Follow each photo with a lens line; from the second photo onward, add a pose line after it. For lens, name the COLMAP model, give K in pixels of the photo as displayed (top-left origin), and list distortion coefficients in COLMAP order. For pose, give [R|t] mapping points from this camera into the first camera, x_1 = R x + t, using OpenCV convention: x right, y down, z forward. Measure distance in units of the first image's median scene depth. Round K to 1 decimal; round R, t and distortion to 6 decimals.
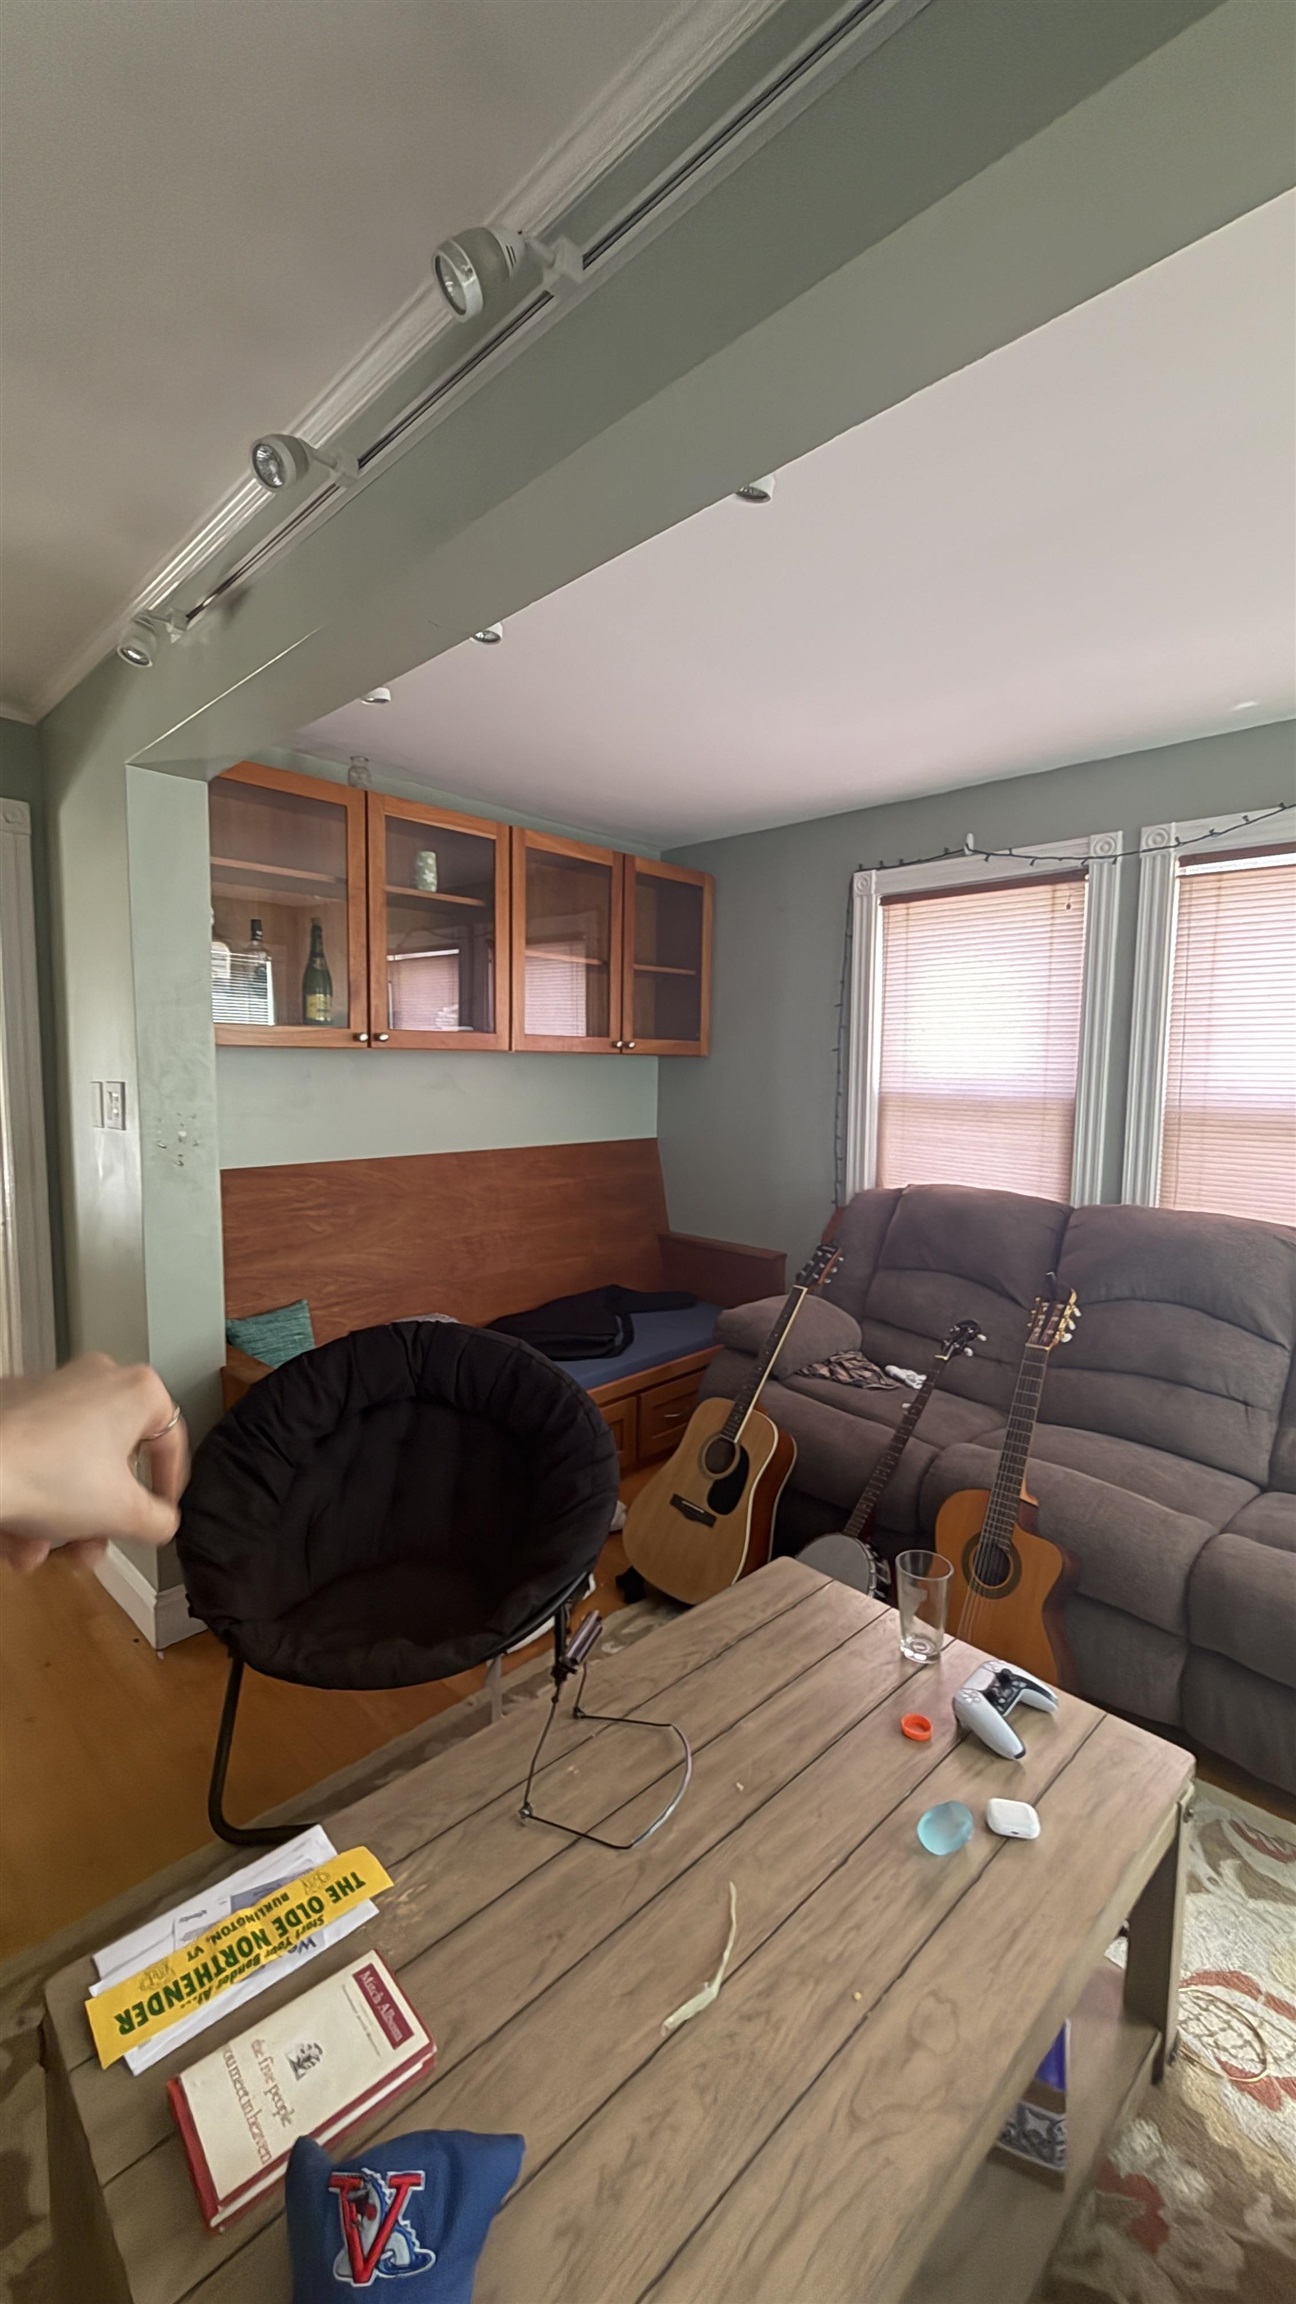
lens RADIAL K [[922.6, 0, 653.7], [0, 922.6, 1151.5], [0, 0, 1]] dist [-0.000442, -0.000010]
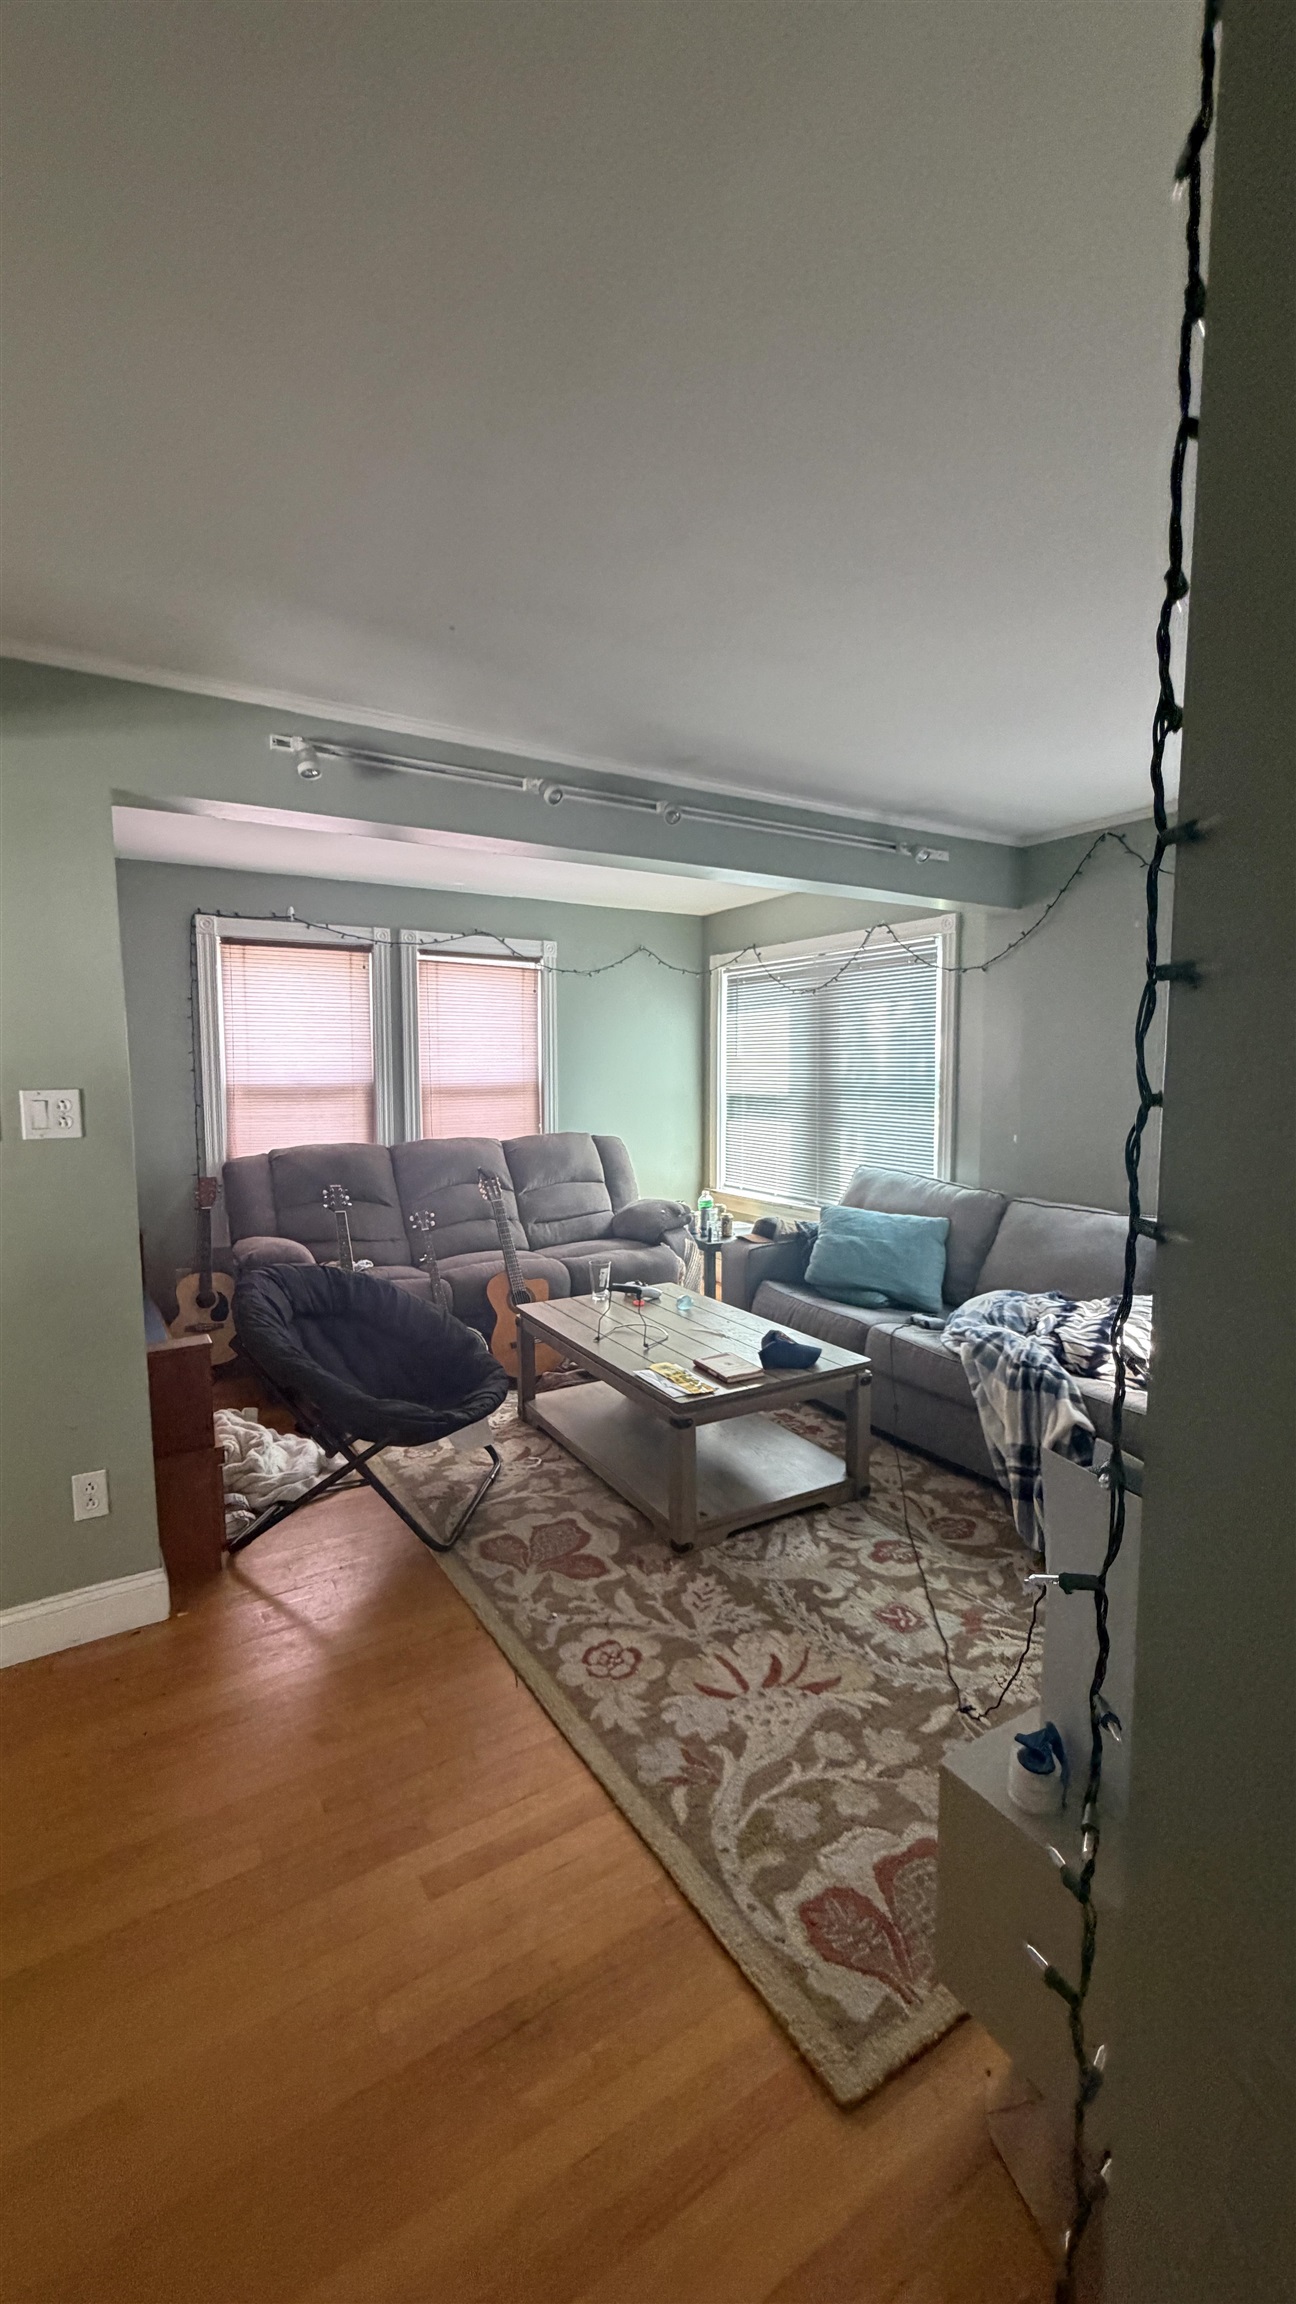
lens RADIAL K [[922.6, 0, 653.7], [0, 922.6, 1149.2], [0, 0, 1]] dist [-0.000442, -0.000010]
pose [[0.234903, -0.100925, 0.966765, -1.004247], [0.099134, 0.991896, 0.079461, -0.020159], [-0.966950, 0.077174, 0.243004, 0.112045]]
